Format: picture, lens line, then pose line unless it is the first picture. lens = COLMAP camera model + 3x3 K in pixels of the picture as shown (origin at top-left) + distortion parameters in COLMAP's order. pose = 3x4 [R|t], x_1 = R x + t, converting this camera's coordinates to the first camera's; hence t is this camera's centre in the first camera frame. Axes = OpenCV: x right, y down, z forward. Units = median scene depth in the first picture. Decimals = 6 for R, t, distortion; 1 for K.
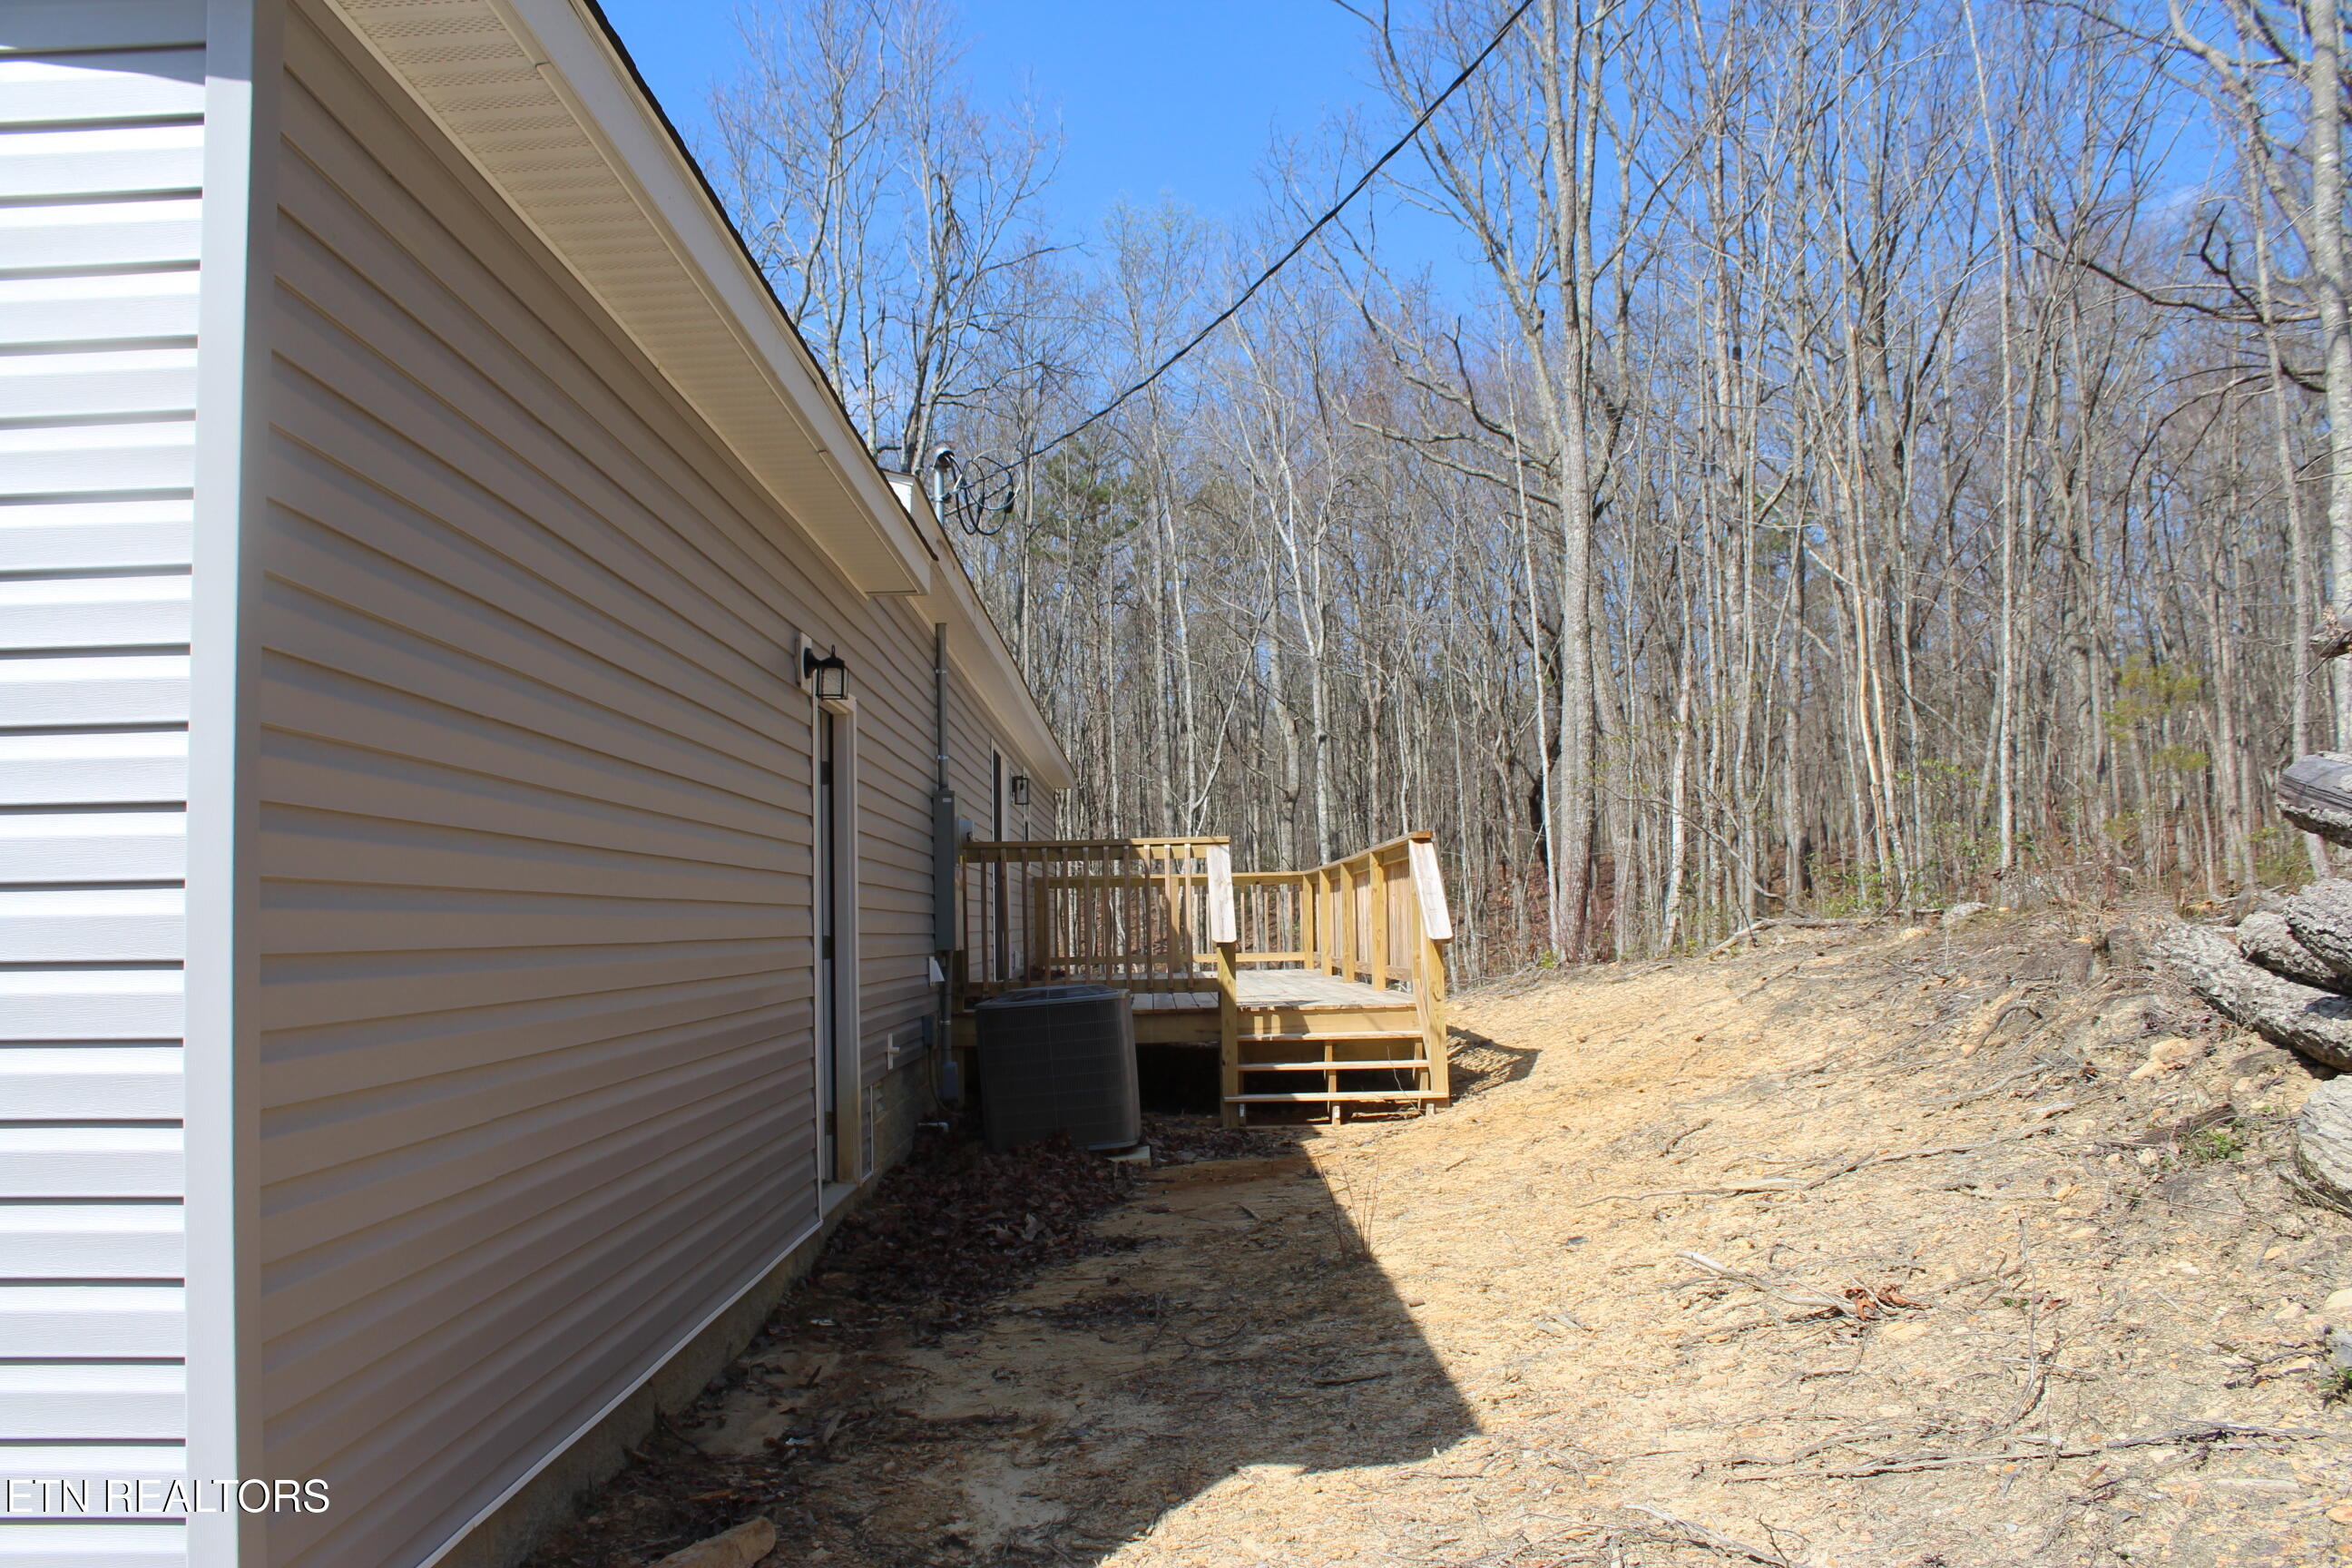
lens RADIAL K [[1932.9, 0, 1149.3], [0, 1932.9, 796.7], [0, 0, 1]] dist [-0.171651, 0.146813]
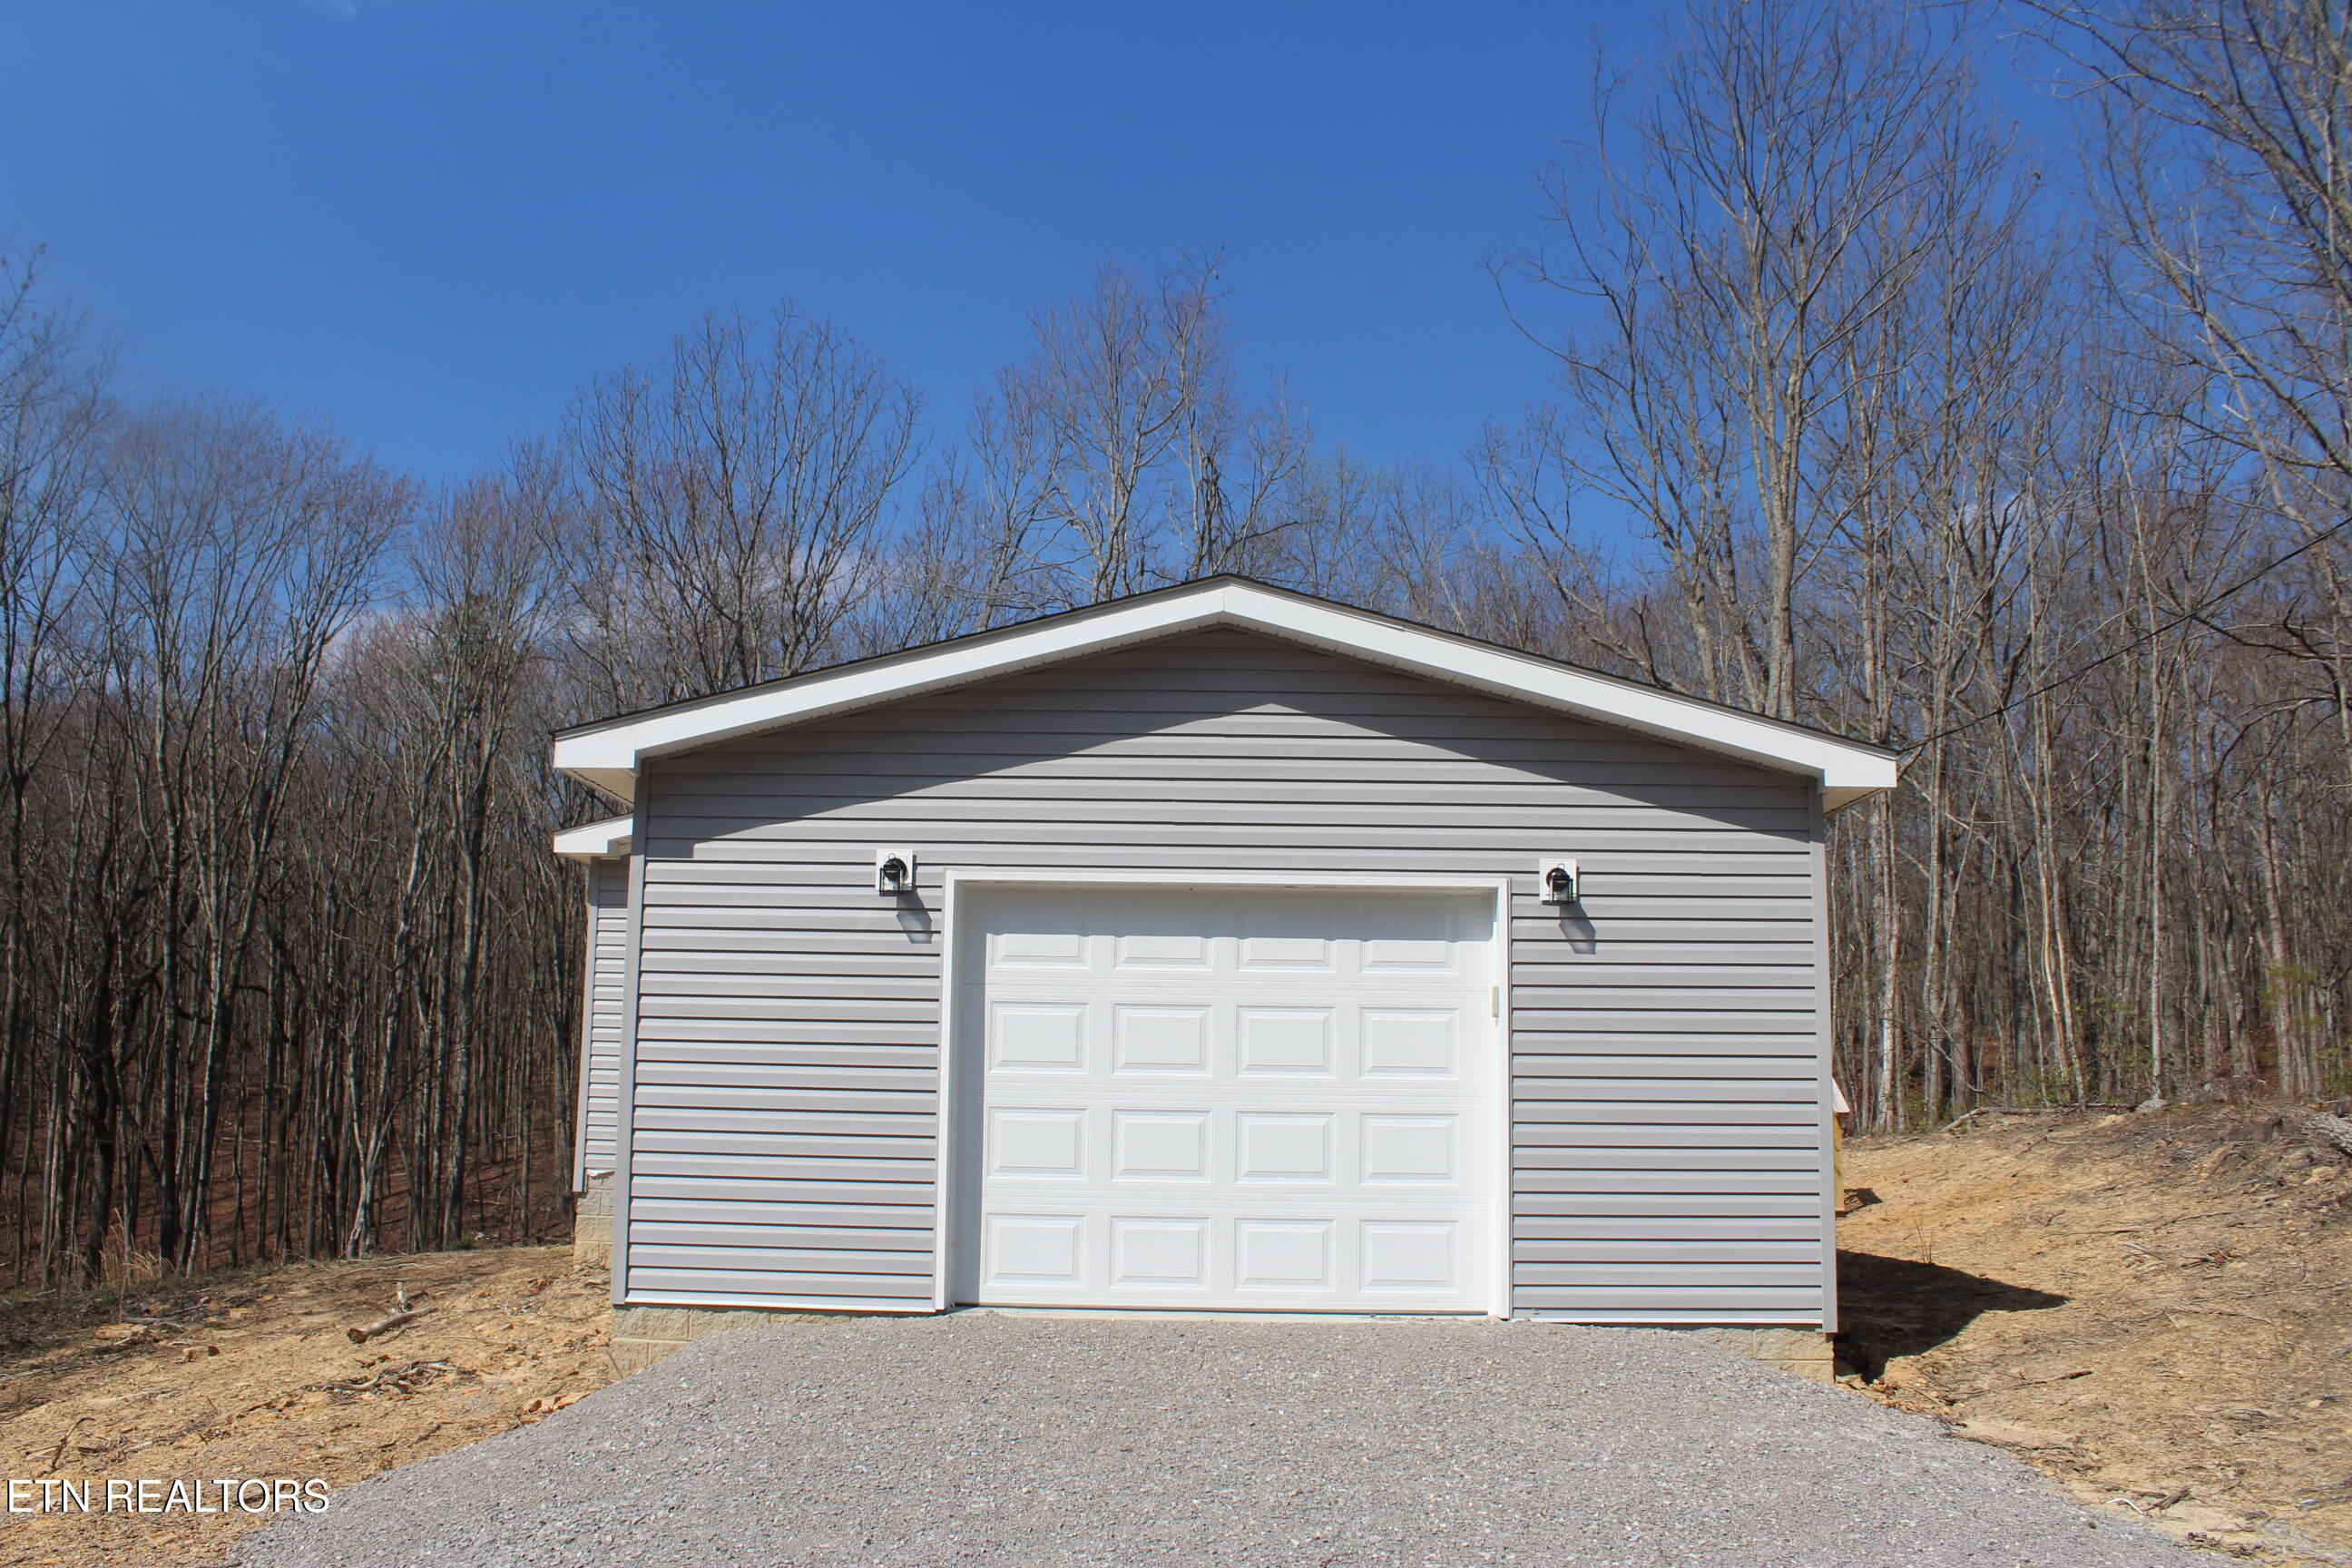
lens RADIAL K [[1932.9, 0, 1149.3], [0, 1932.9, 796.7], [0, 0, 1]] dist [-0.171651, 0.146813]
pose [[0.999228, 0.035416, -0.016985, -0.730879], [-0.036786, 0.995386, -0.088625, -0.050861], [0.013768, 0.089181, 0.995920, -1.093374]]
